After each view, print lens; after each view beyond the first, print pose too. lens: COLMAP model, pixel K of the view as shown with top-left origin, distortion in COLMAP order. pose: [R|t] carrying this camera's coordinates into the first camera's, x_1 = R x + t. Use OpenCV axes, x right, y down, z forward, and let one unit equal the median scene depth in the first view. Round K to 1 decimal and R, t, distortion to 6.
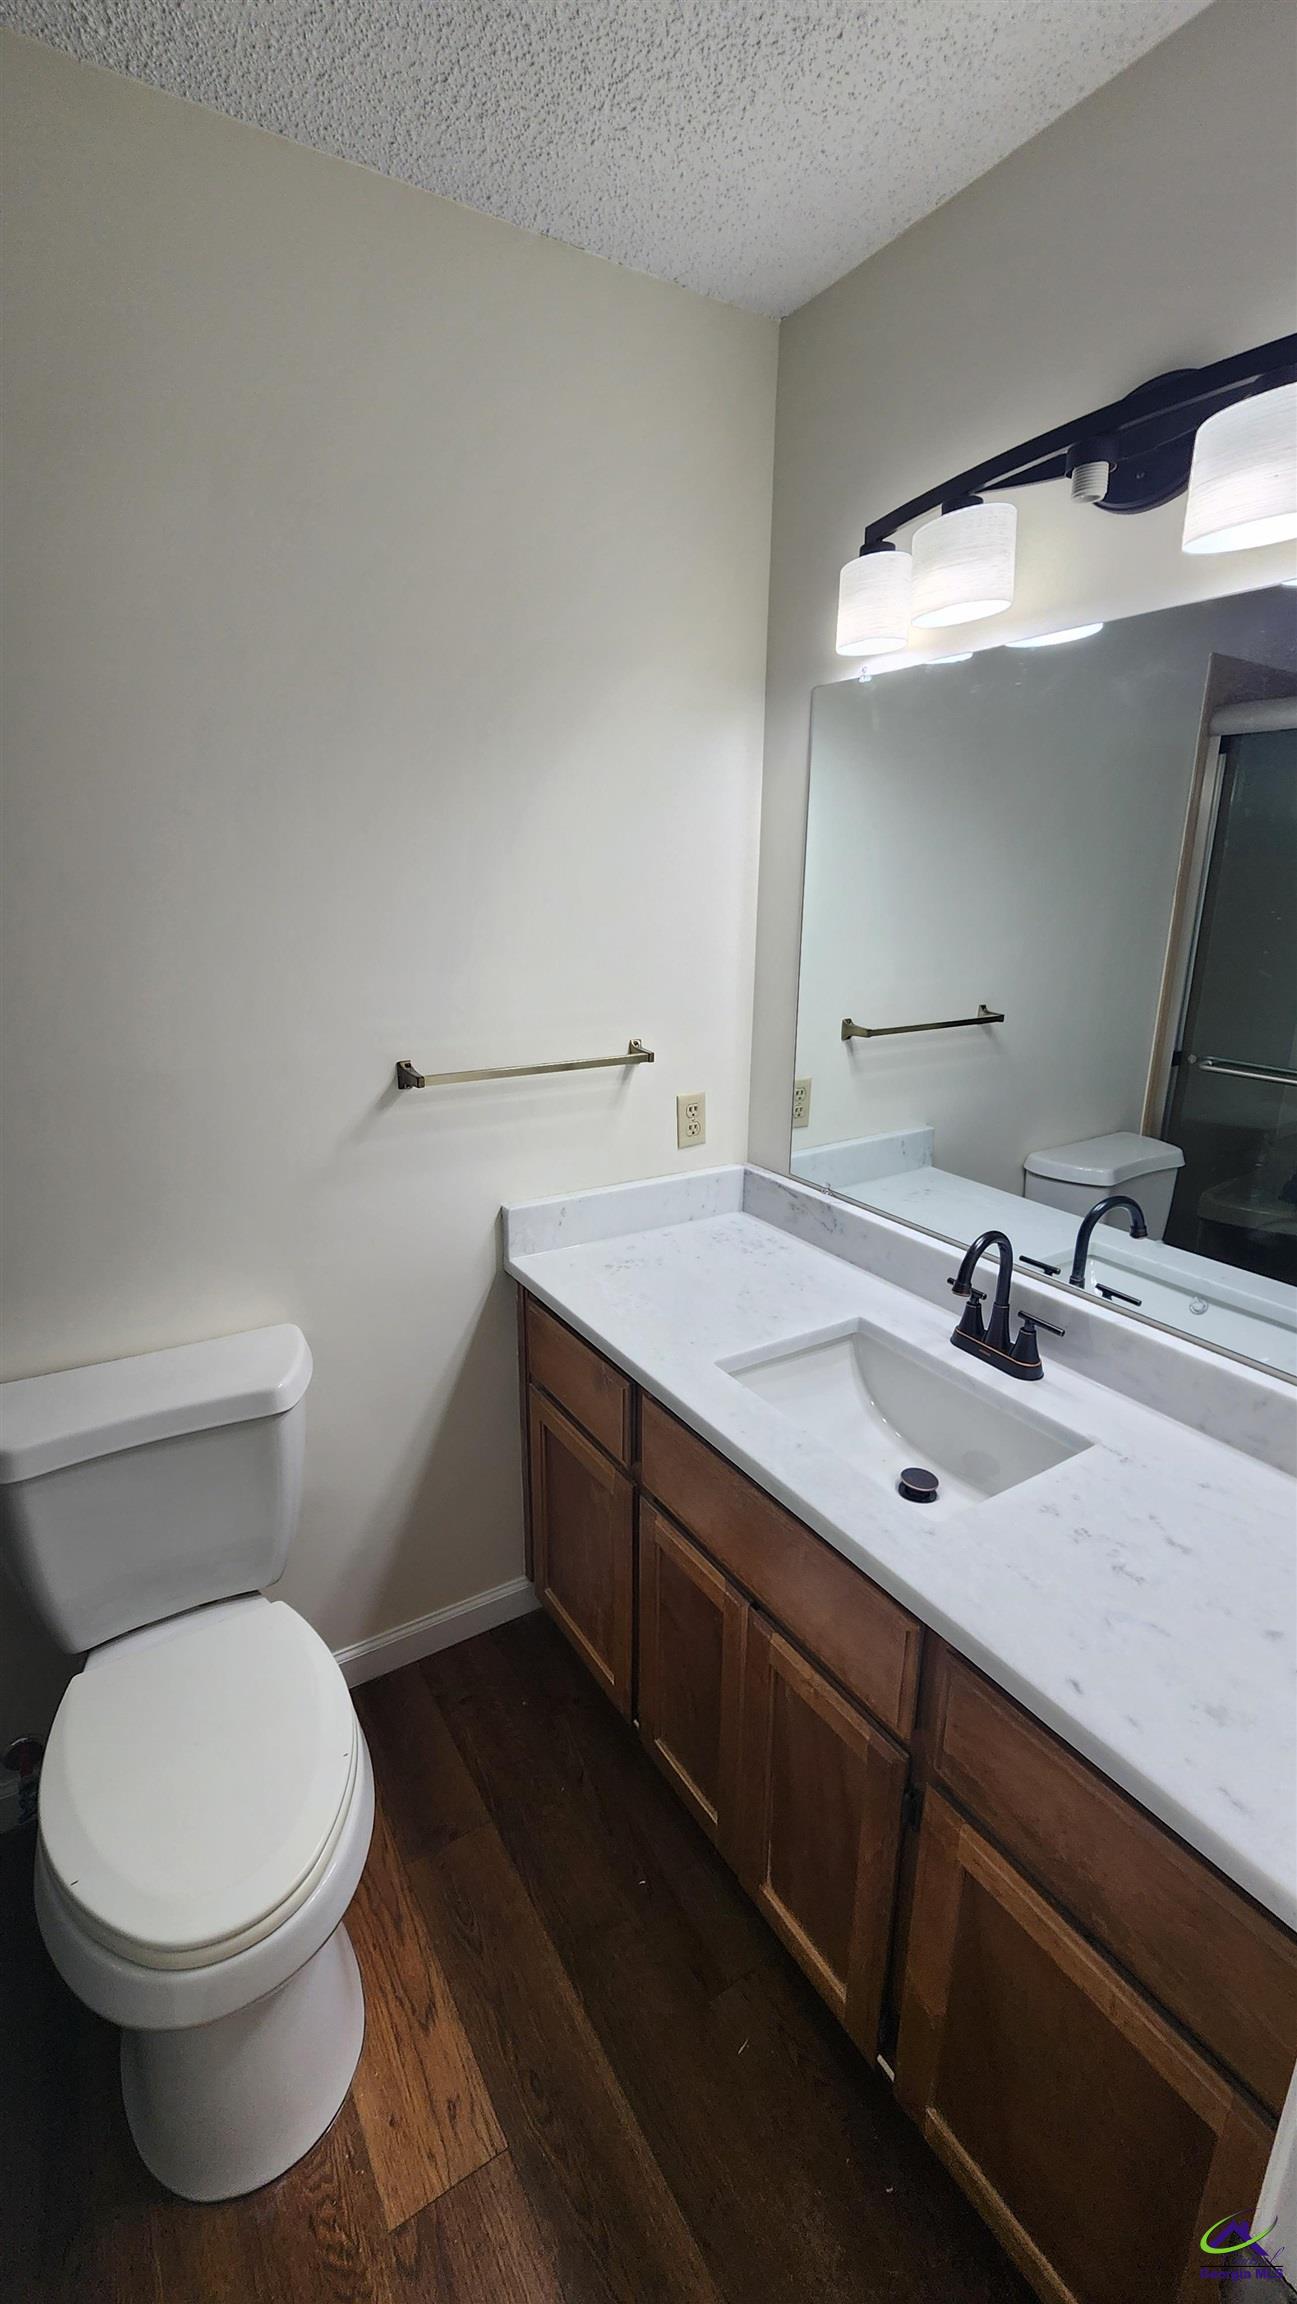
lens RADIAL K [[949.8, 0, 652.9], [0, 949.8, 1141.9], [0, 0, 1]] dist [0.001167, 0.000120]
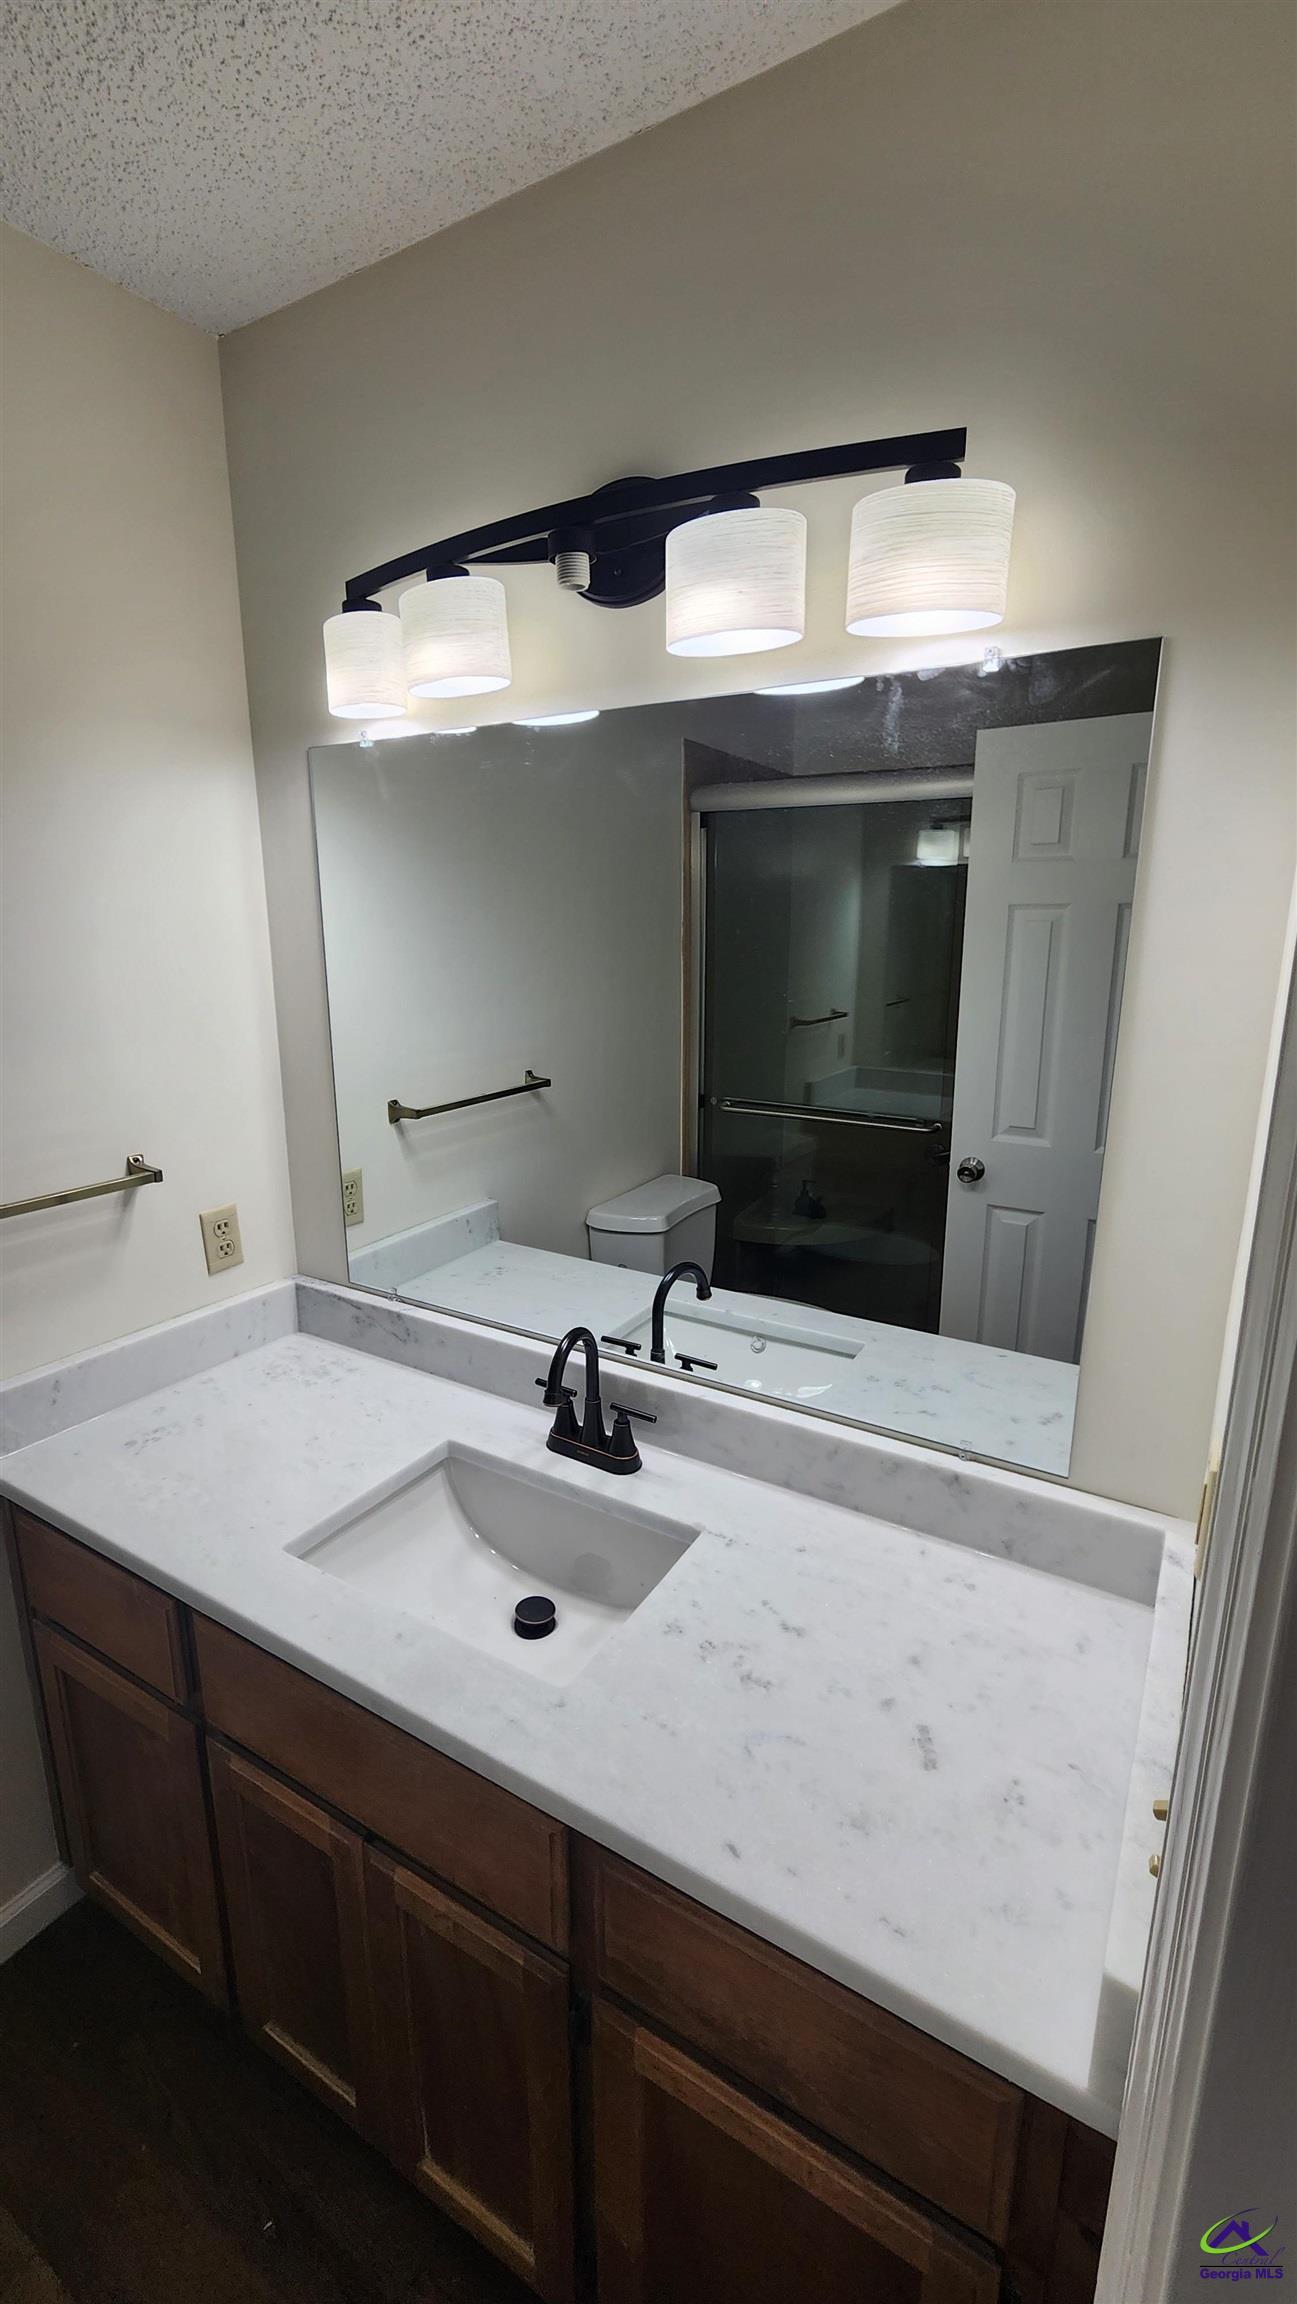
lens RADIAL K [[949.8, 0, 644.5], [0, 949.8, 1145.6], [0, 0, 1]] dist [0.001167, 0.000120]
pose [[0.893900, -0.110623, 0.434402, 0.018962], [0.128424, 0.991650, -0.011737, -0.048793], [-0.429476, 0.066279, 0.900643, 0.071638]]
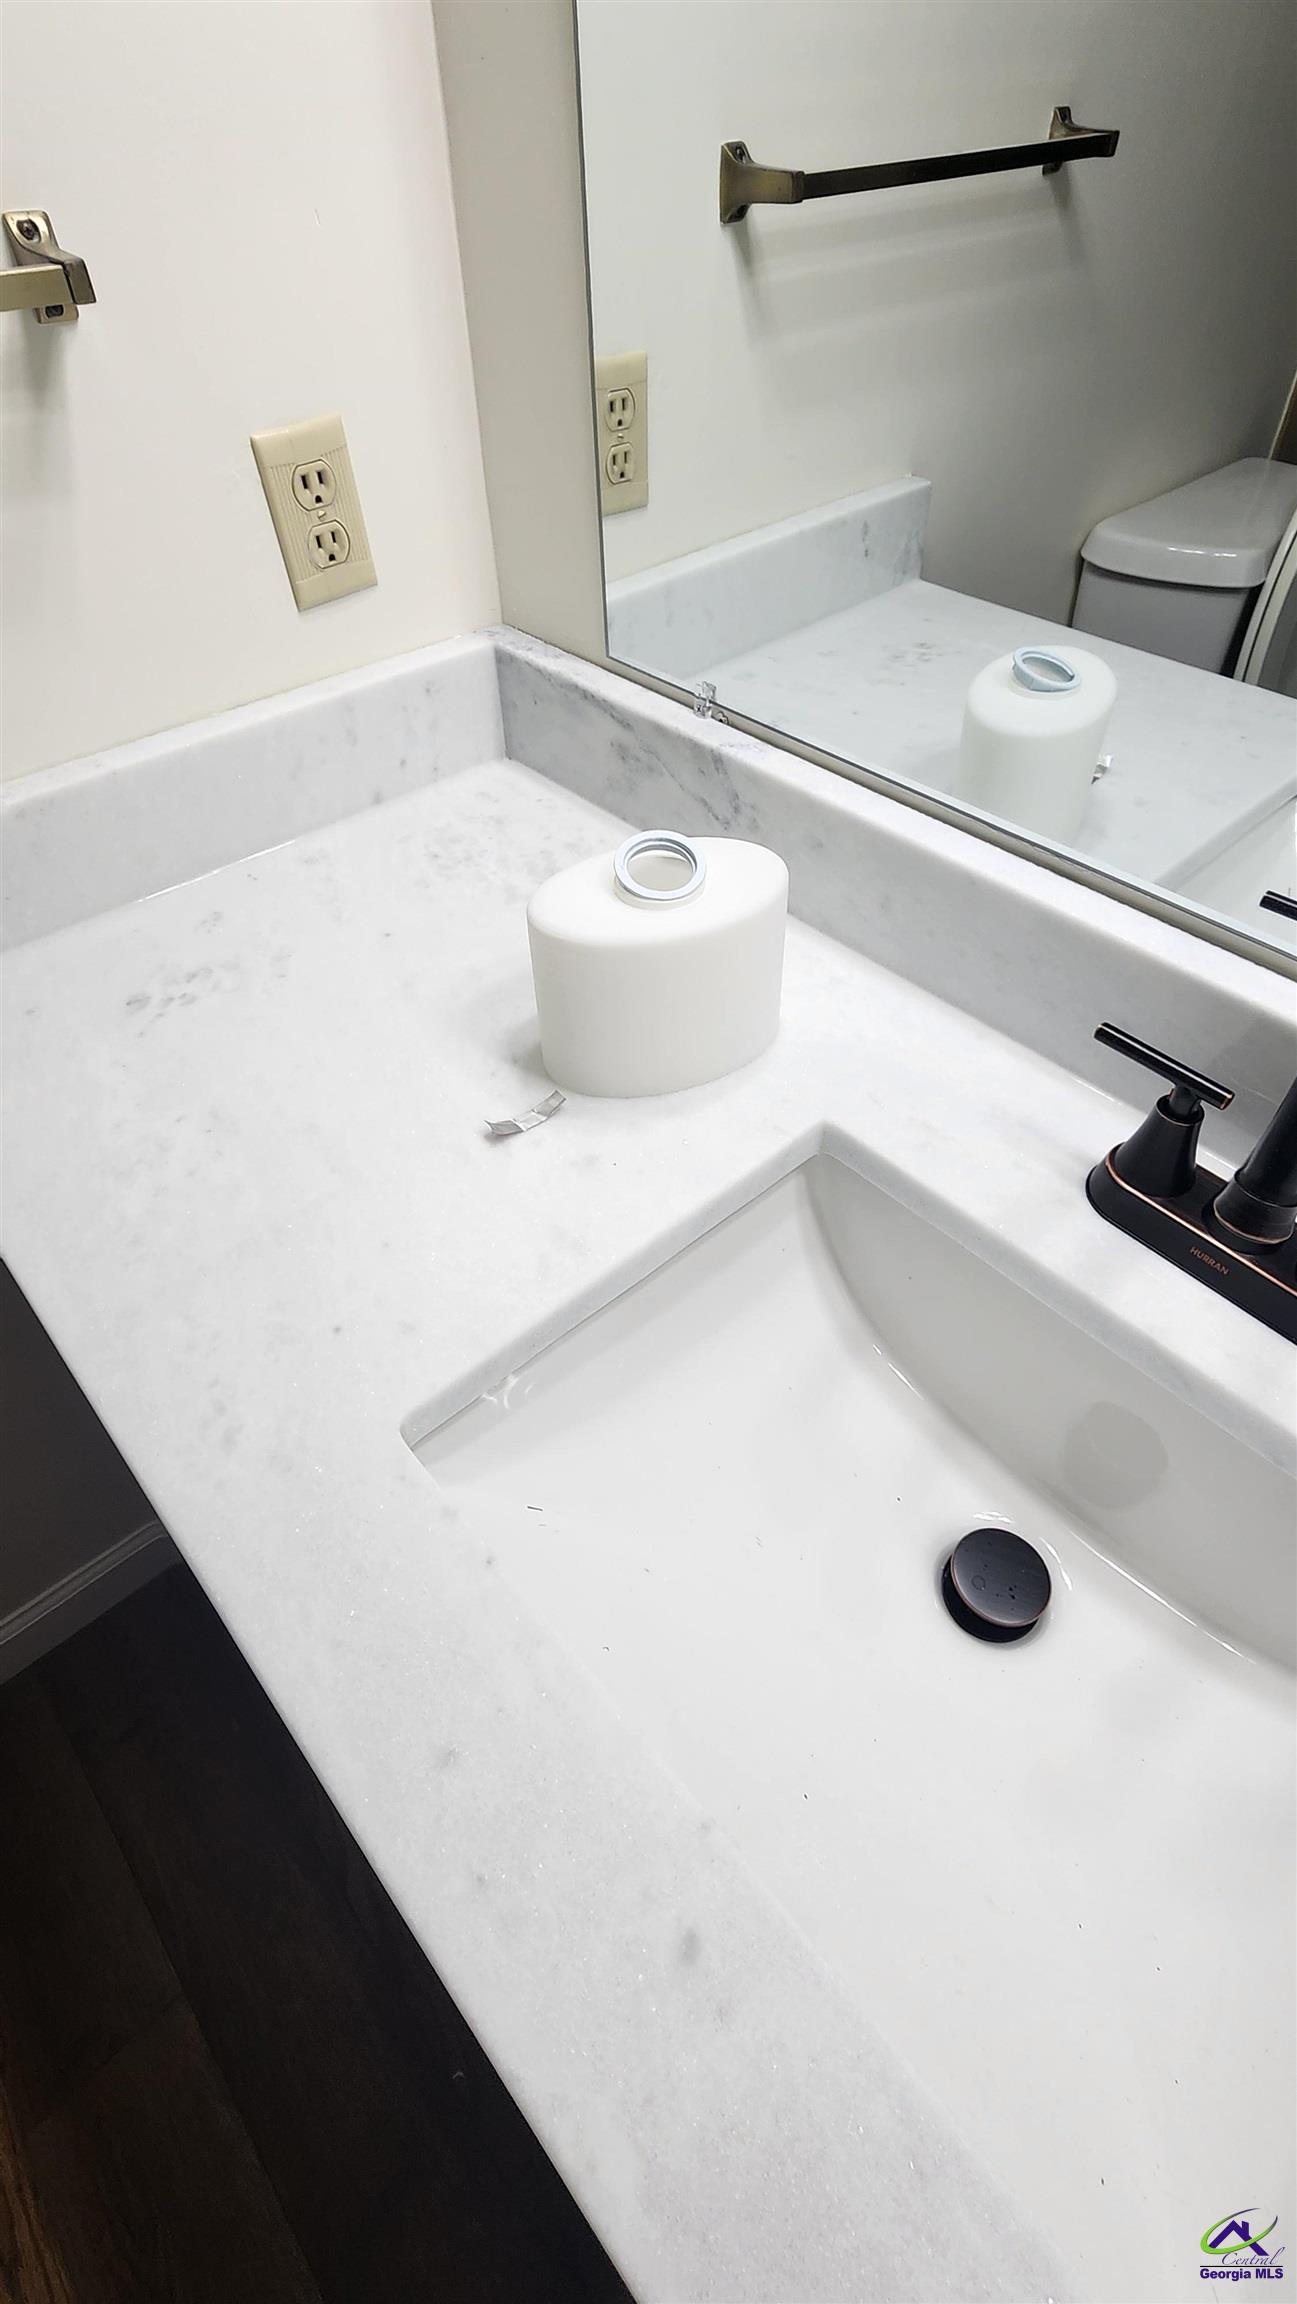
lens RADIAL K [[1081.3, 0, 649.6], [0, 1081.3, 1137.3], [0, 0, 1]] dist [-0.000261, 0.001043]
pose [[0.985074, -0.143375, 0.095249, 0.093082], [0.077212, 0.862618, 0.499928, -0.016188], [-0.153840, -0.485112, 0.860813, 0.539852]]
